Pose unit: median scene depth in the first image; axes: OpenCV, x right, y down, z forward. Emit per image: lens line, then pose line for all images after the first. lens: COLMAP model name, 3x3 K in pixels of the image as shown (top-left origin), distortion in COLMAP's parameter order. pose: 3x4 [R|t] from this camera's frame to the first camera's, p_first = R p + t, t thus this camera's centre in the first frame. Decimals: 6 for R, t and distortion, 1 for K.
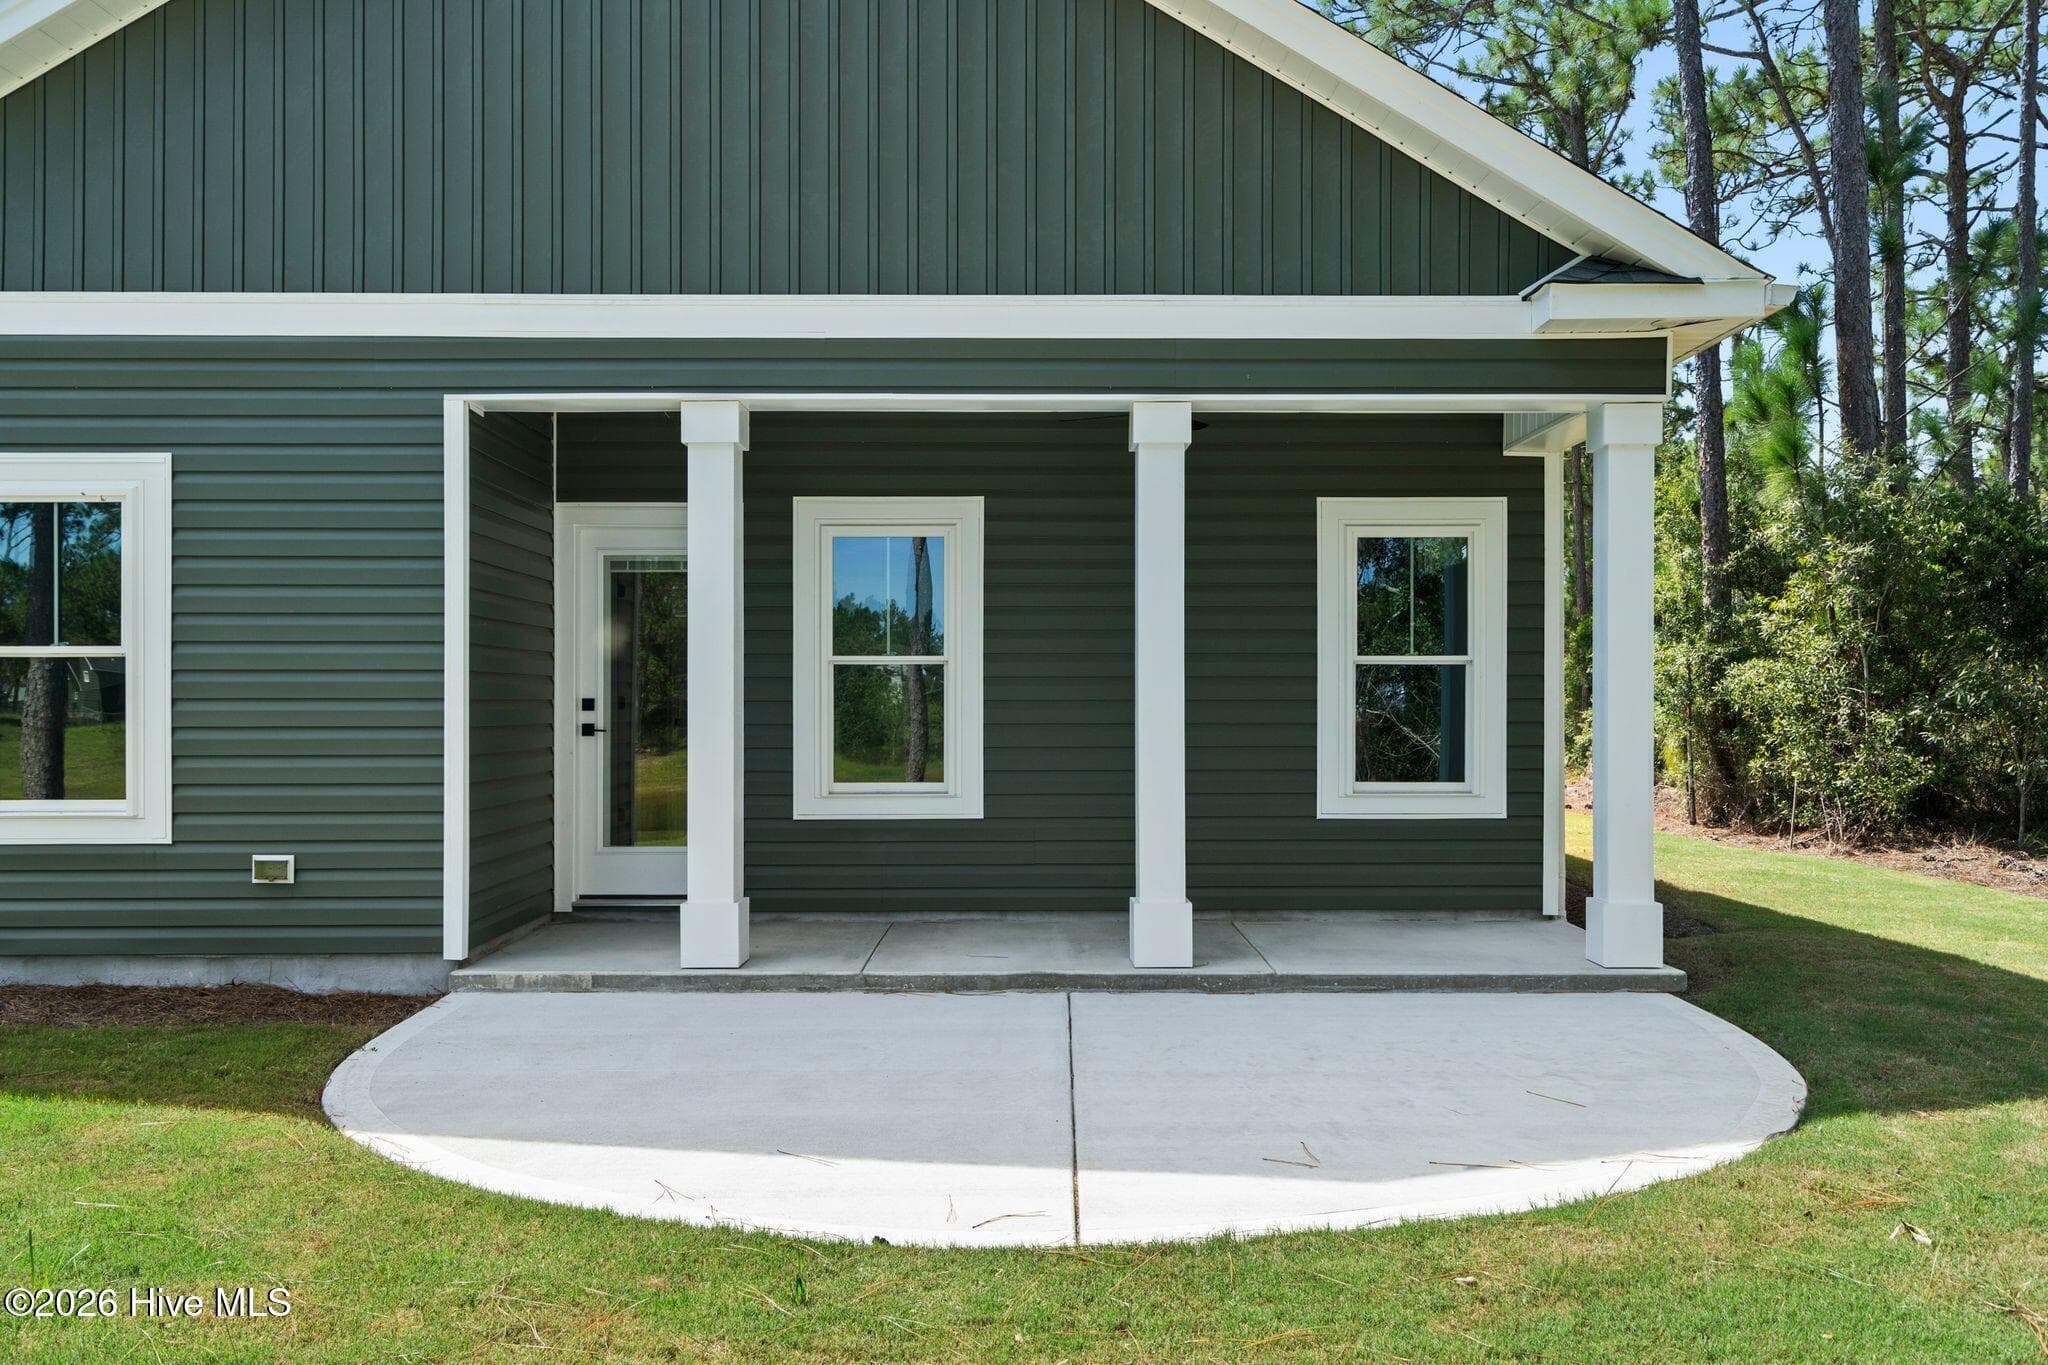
lens RADIAL K [[1626.5, 0, 1028.0], [0, 1626.5, 702.0], [0, 0, 1]] dist [-0.000133, 0.002087]
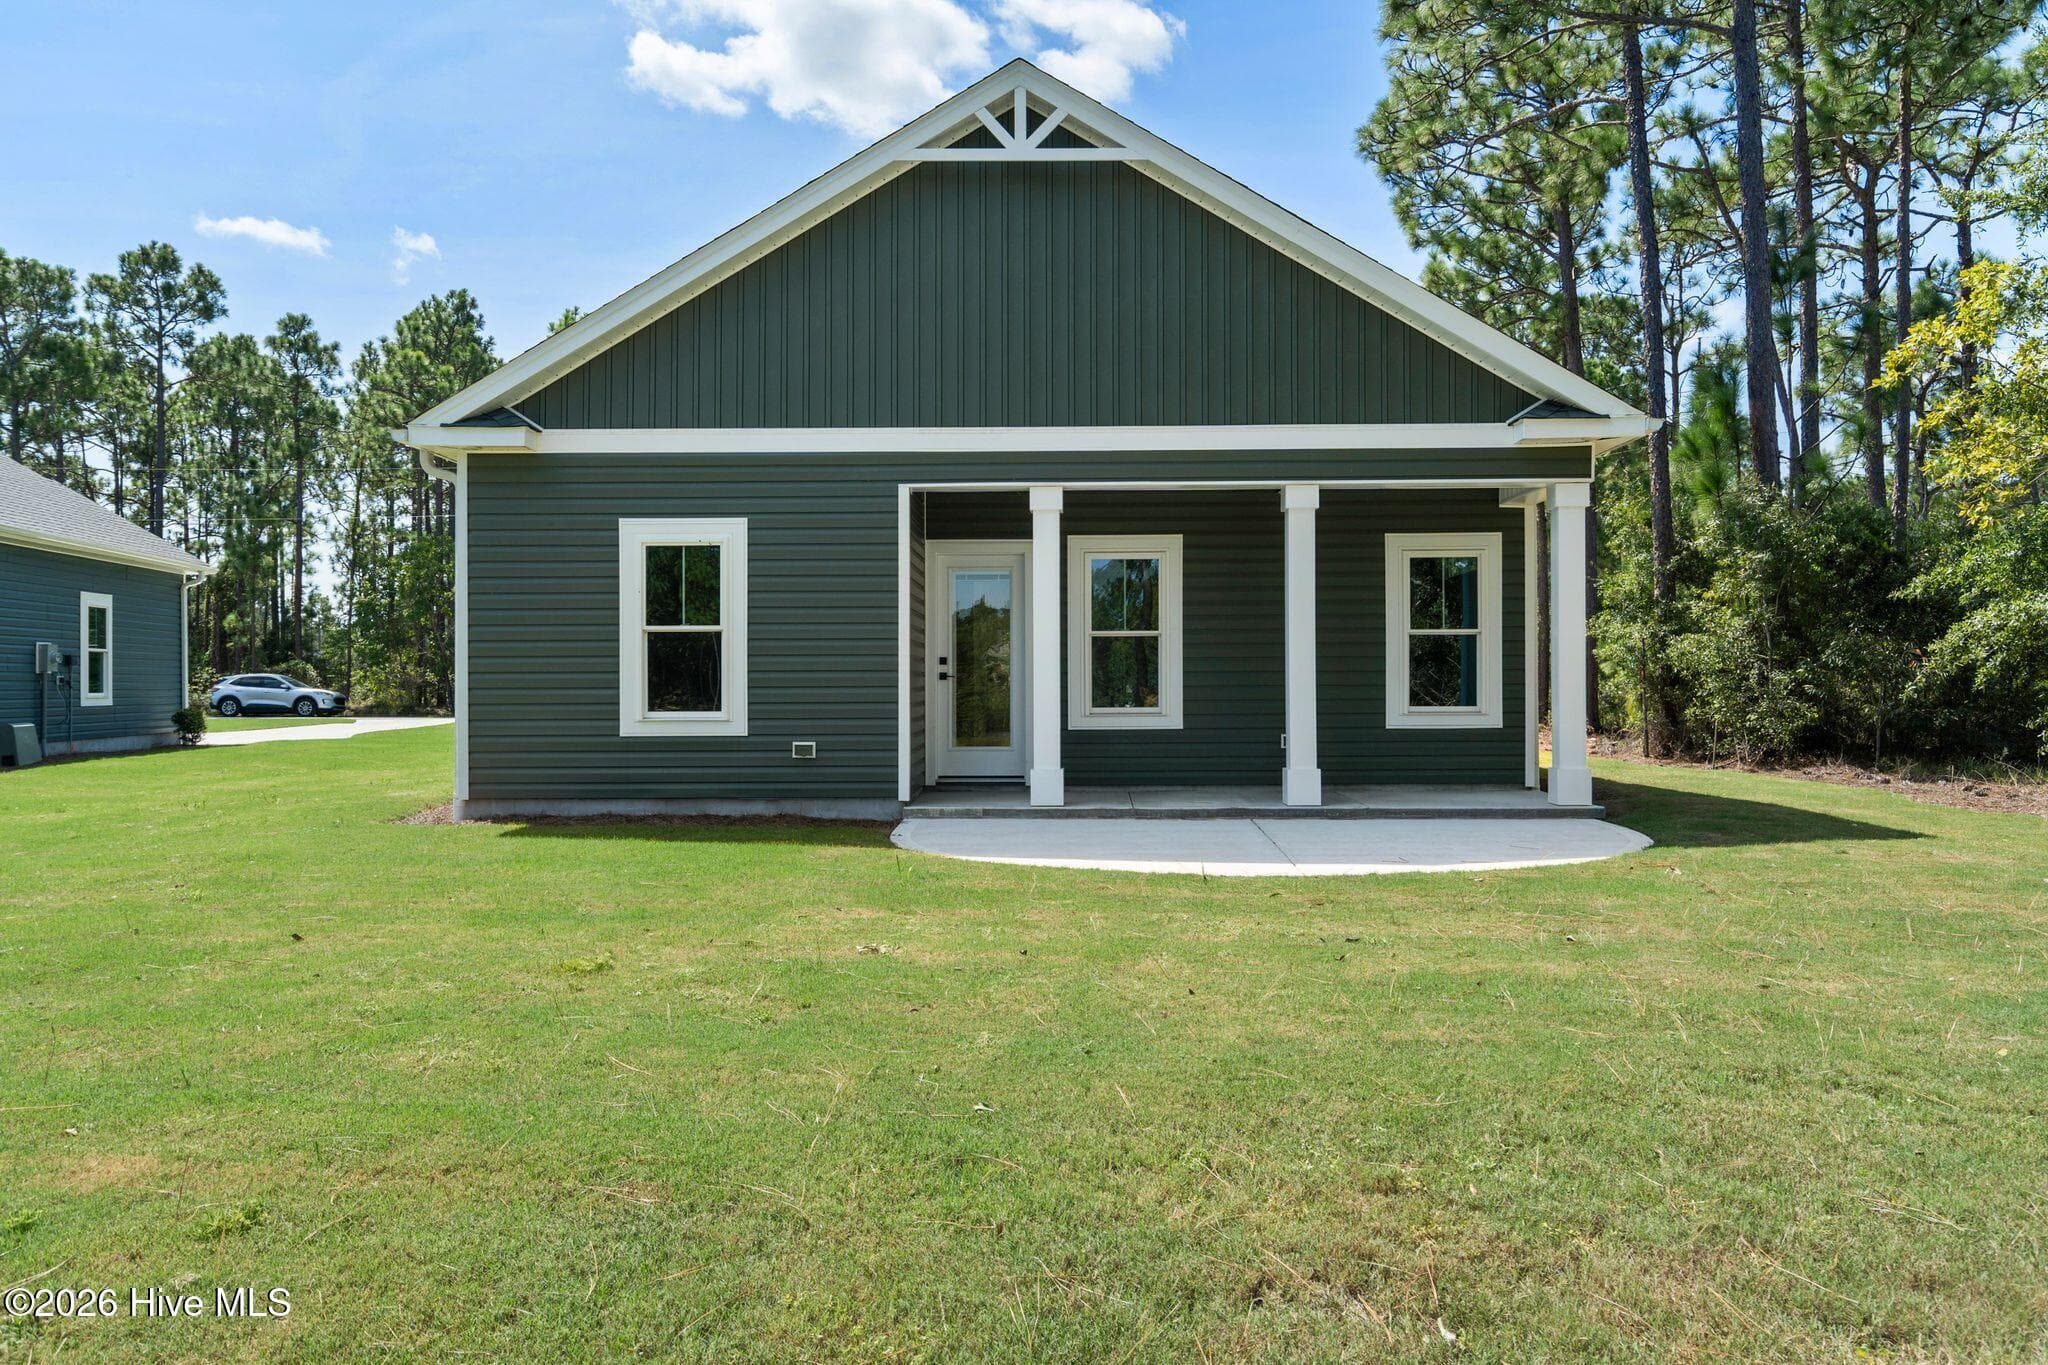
lens RADIAL K [[1476.0, 0, 1025.8], [0, 1476.0, 673.8], [0, 0, 1]] dist [0.002906, -0.001771]
pose [[0.999455, -0.003501, -0.032825, -0.133880], [0.003293, 0.999974, -0.006372, 0.024103], [0.032847, 0.006260, 0.999441, -0.491850]]
